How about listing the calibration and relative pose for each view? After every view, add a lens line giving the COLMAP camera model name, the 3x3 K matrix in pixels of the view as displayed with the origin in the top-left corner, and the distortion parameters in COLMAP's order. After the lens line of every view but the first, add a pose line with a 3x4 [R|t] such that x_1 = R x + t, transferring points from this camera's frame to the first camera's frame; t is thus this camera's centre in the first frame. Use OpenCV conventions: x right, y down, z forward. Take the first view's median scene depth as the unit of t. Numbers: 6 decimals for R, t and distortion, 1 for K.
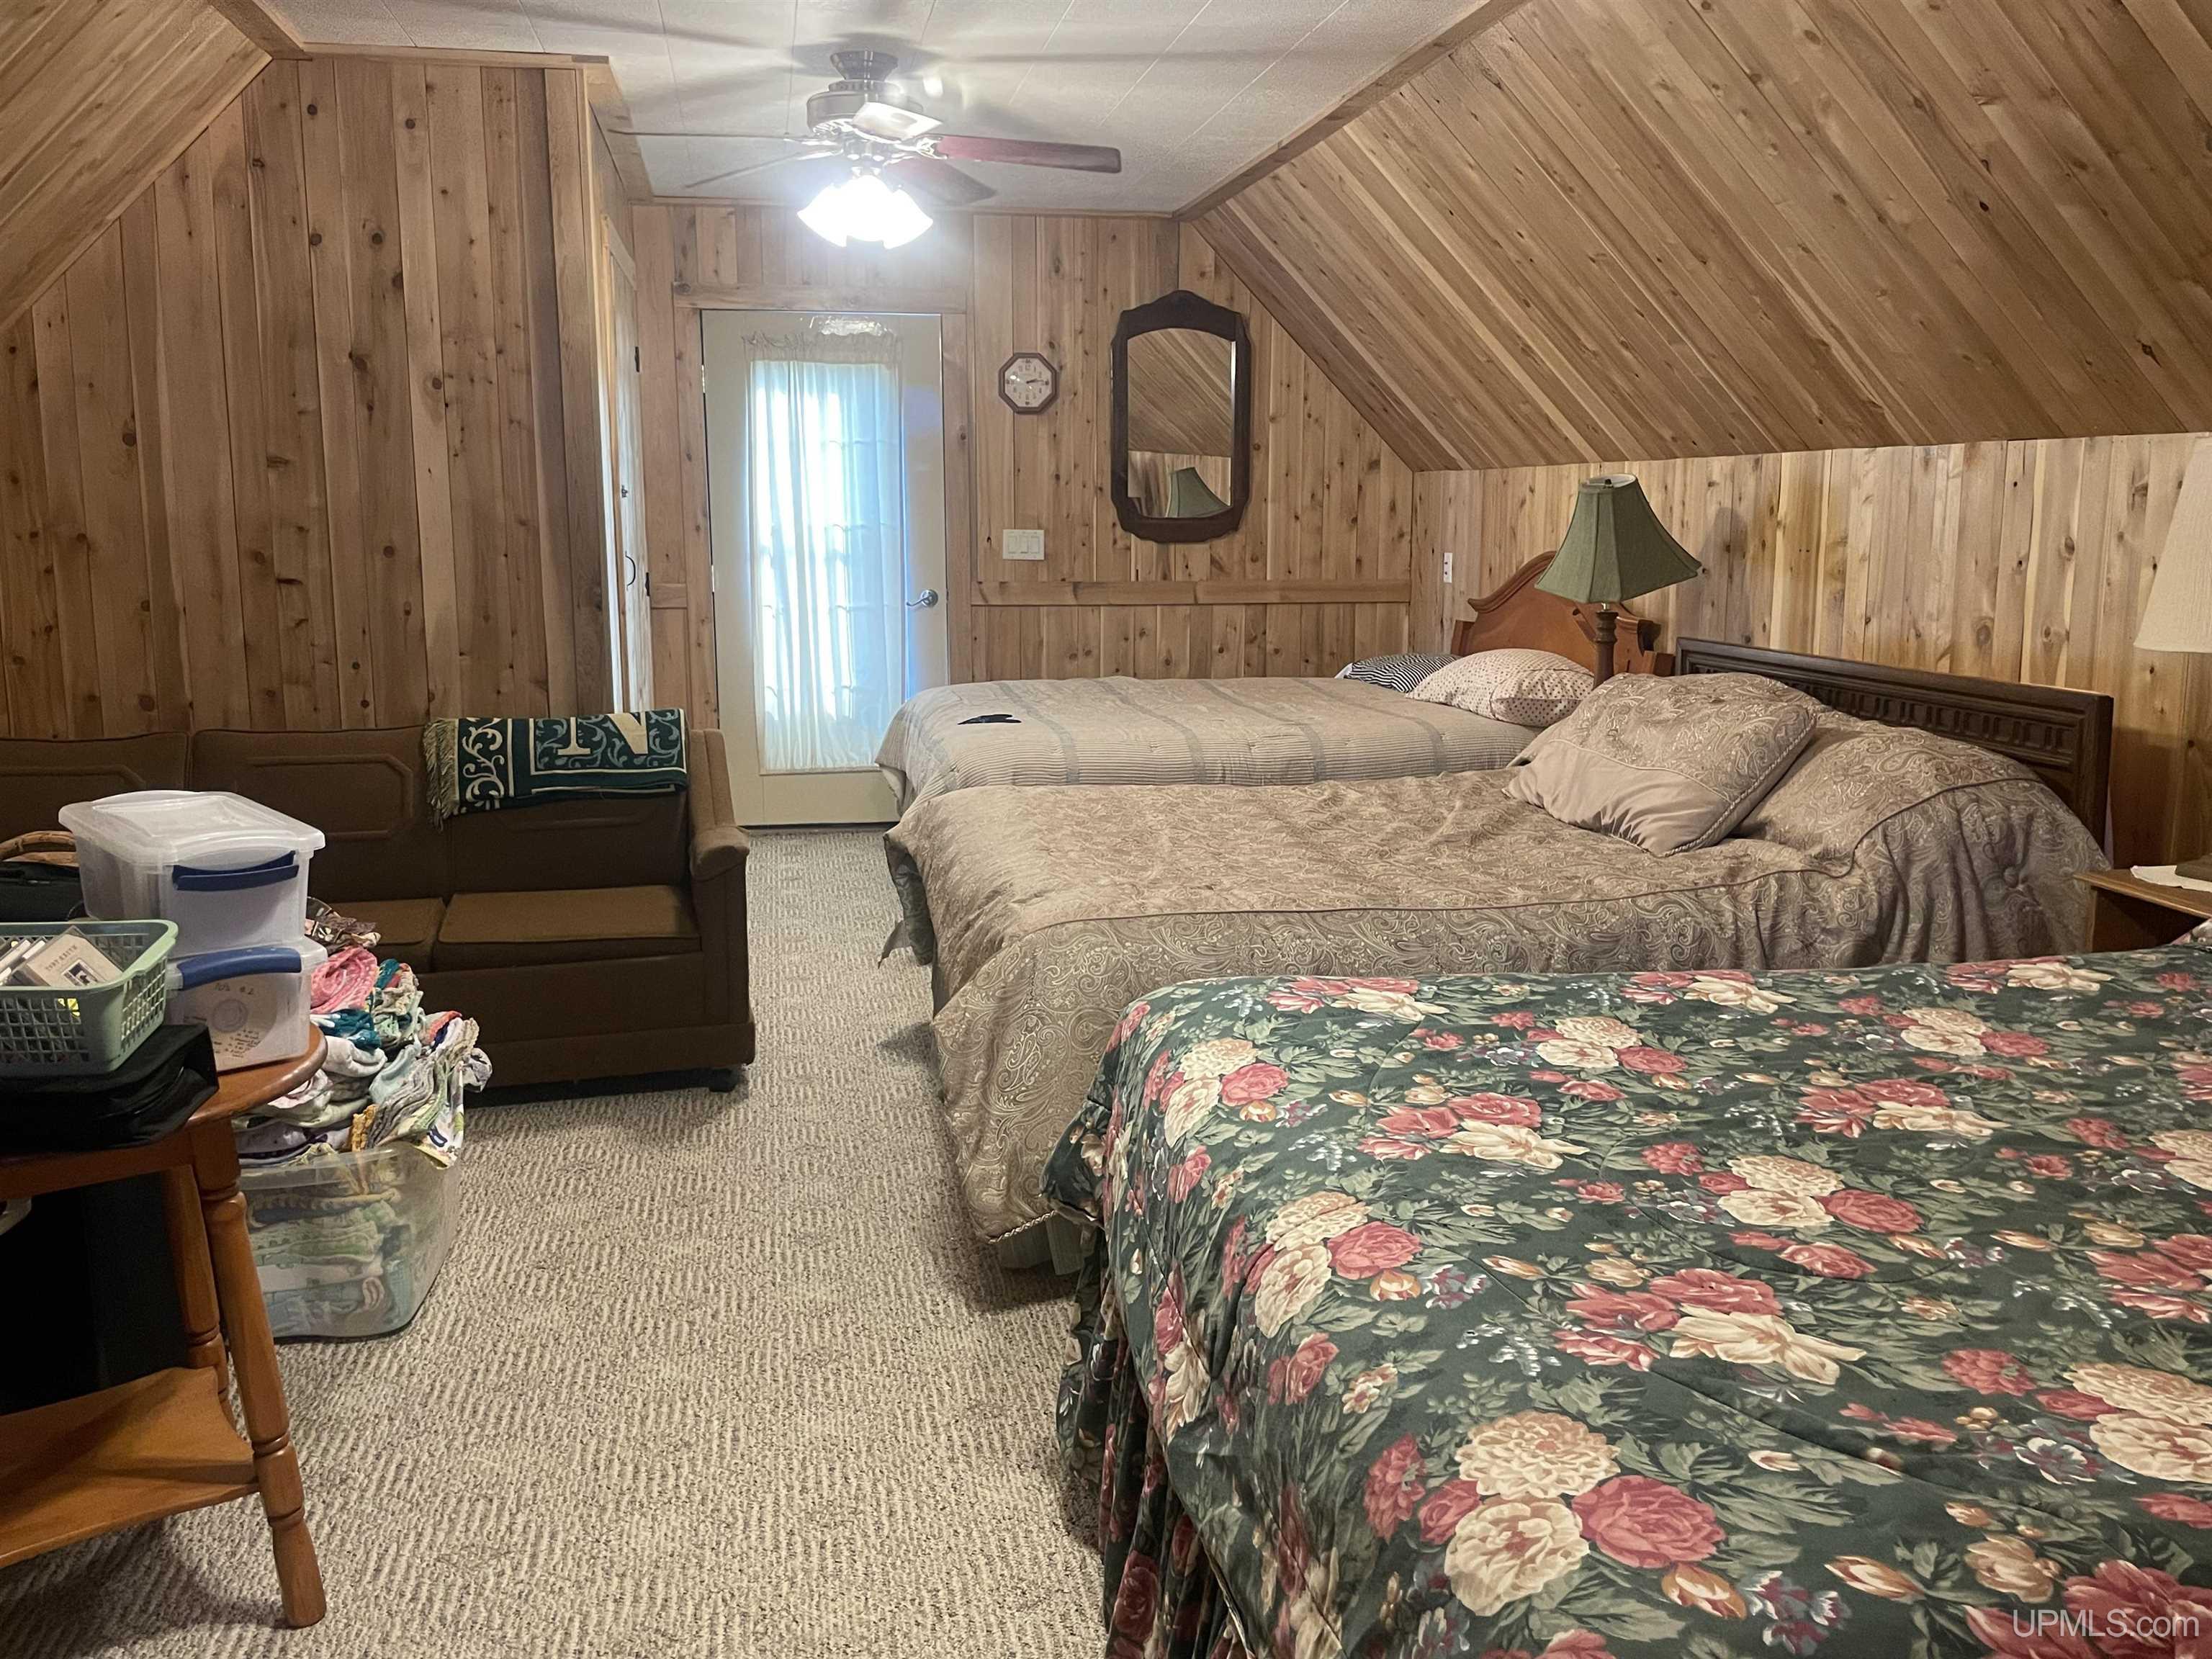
lens RADIAL K [[1891.2, 0, 1106.0], [0, 1891.2, 829.5], [0, 0, 1]] dist [0.000545, -0.002522]
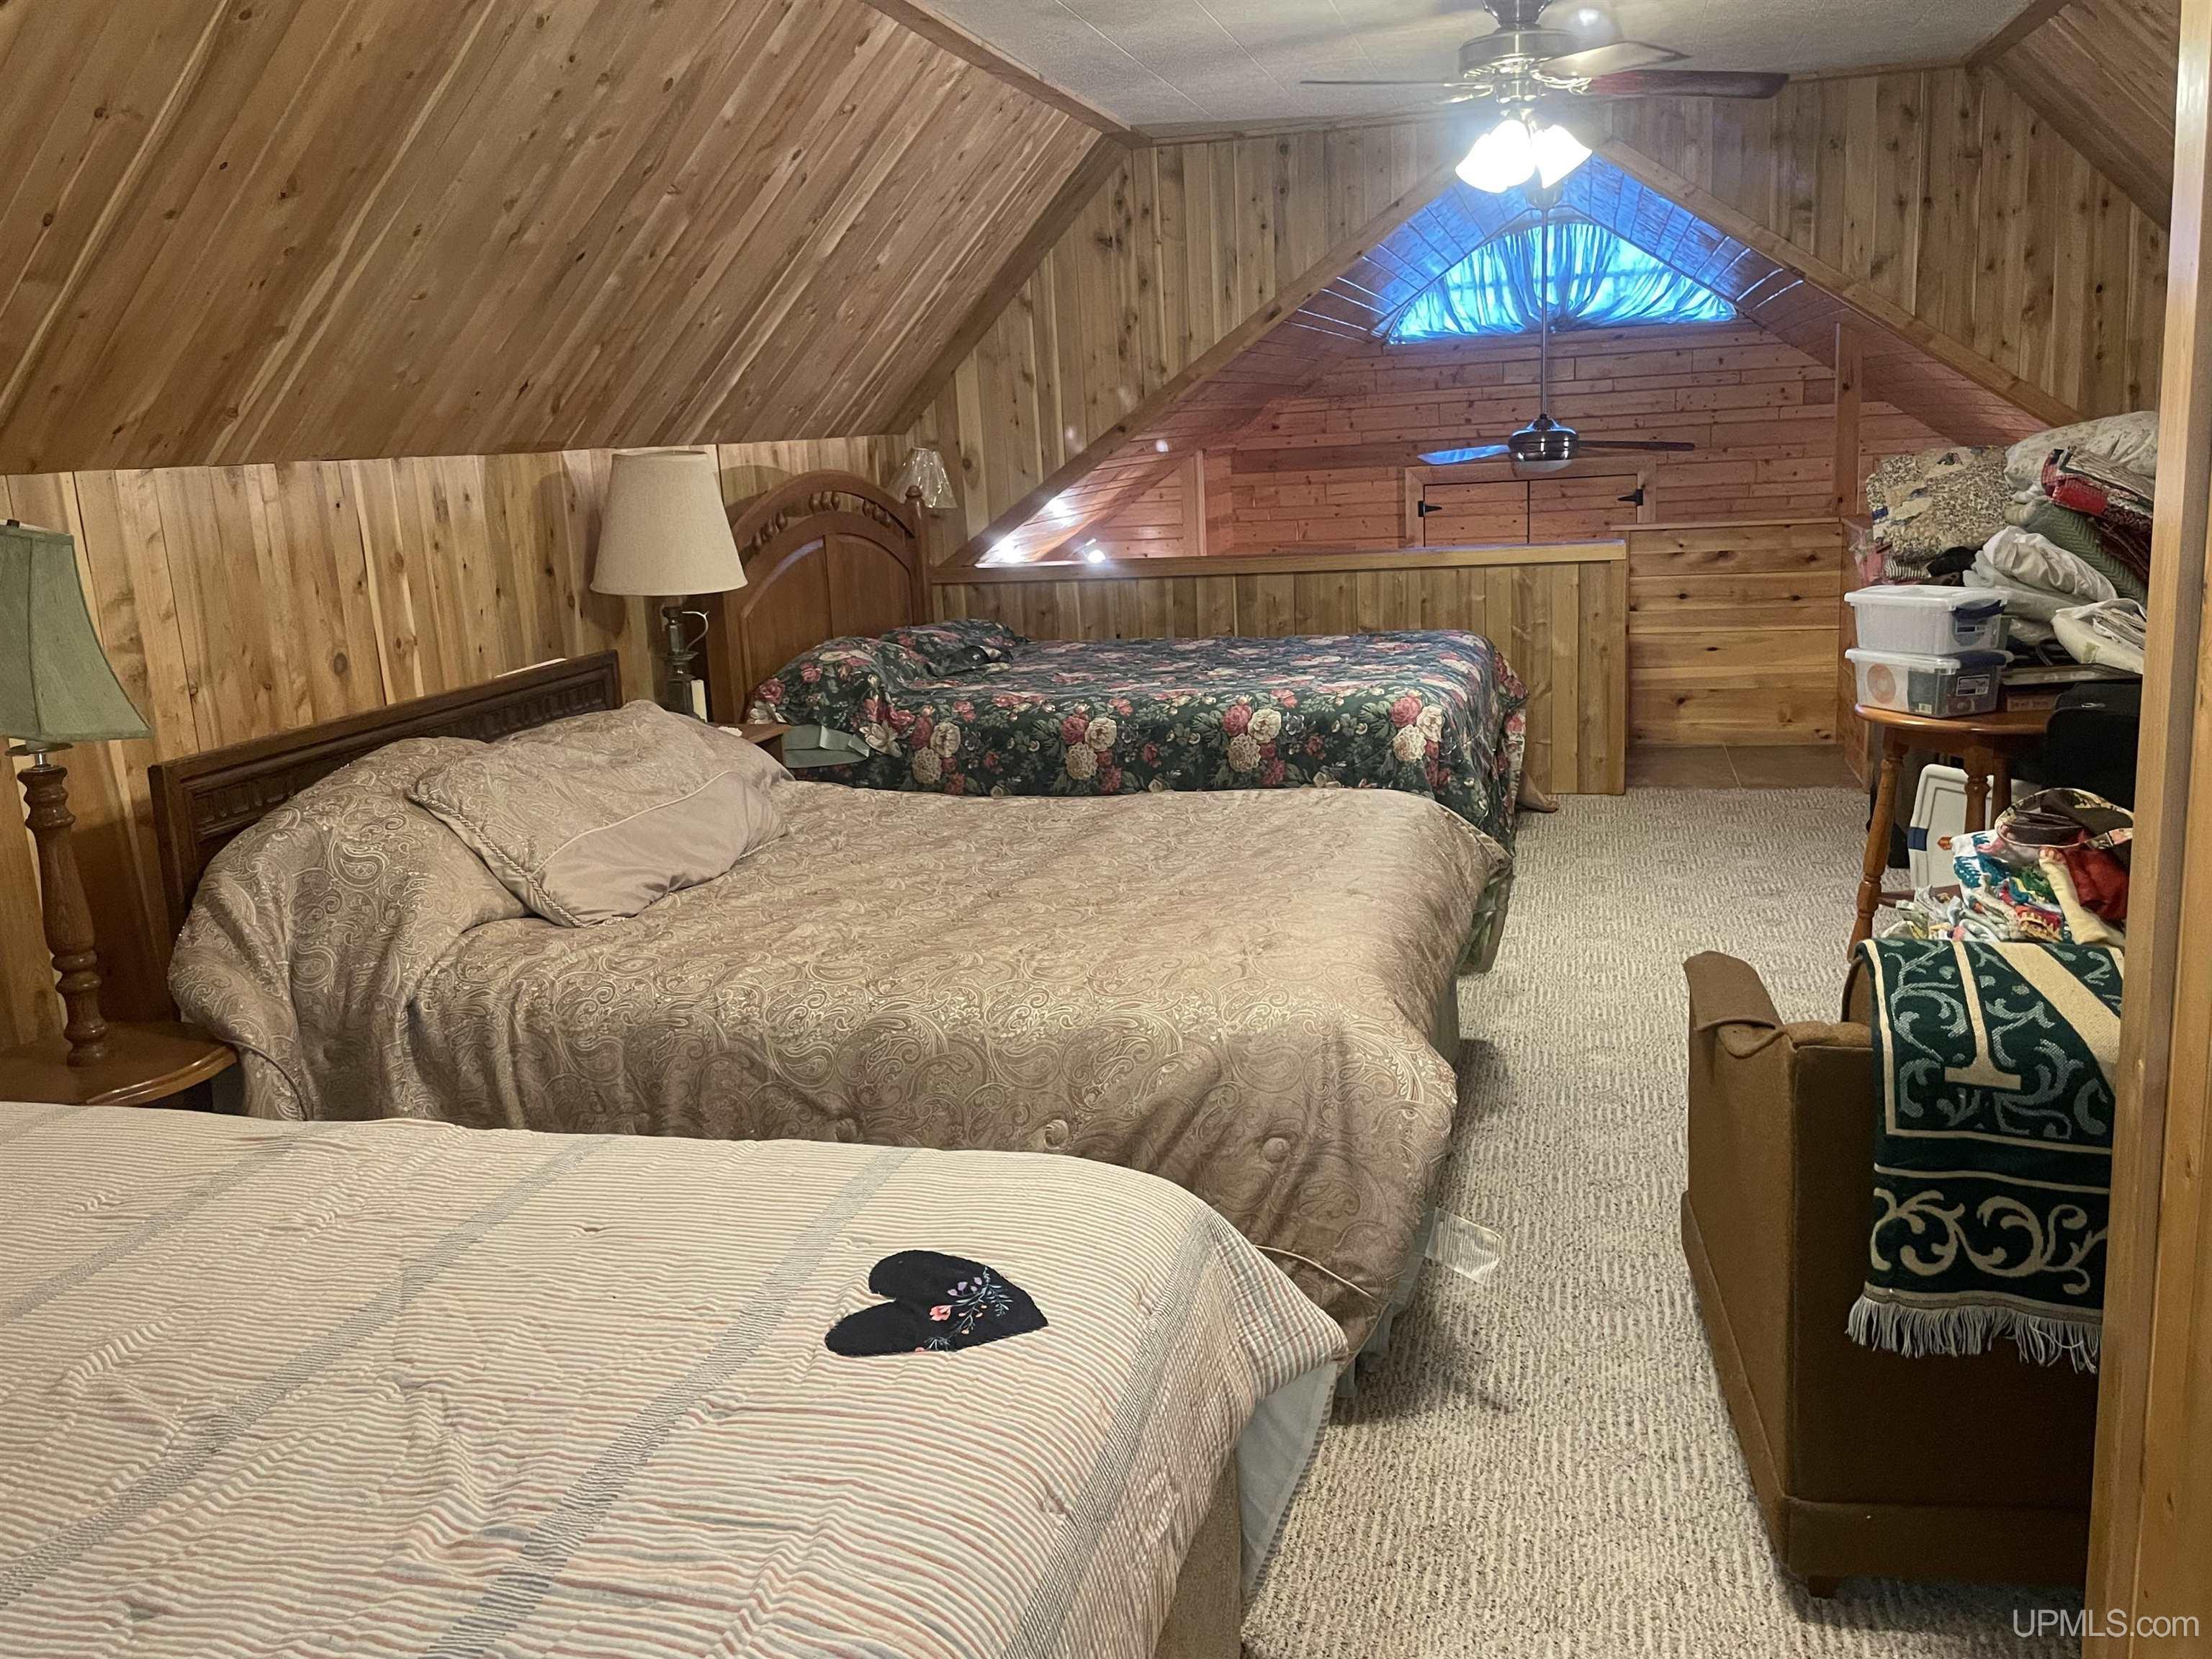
lens RADIAL K [[1891.2, 0, 1106.0], [0, 1891.2, 829.5], [0, 0, 1]] dist [0.000545, -0.002522]
pose [[-0.921991, -0.032867, 0.385814, -0.268661], [0.114294, 0.928896, 0.352262, -0.325498], [-0.369959, 0.368878, -0.852678, 1.746495]]
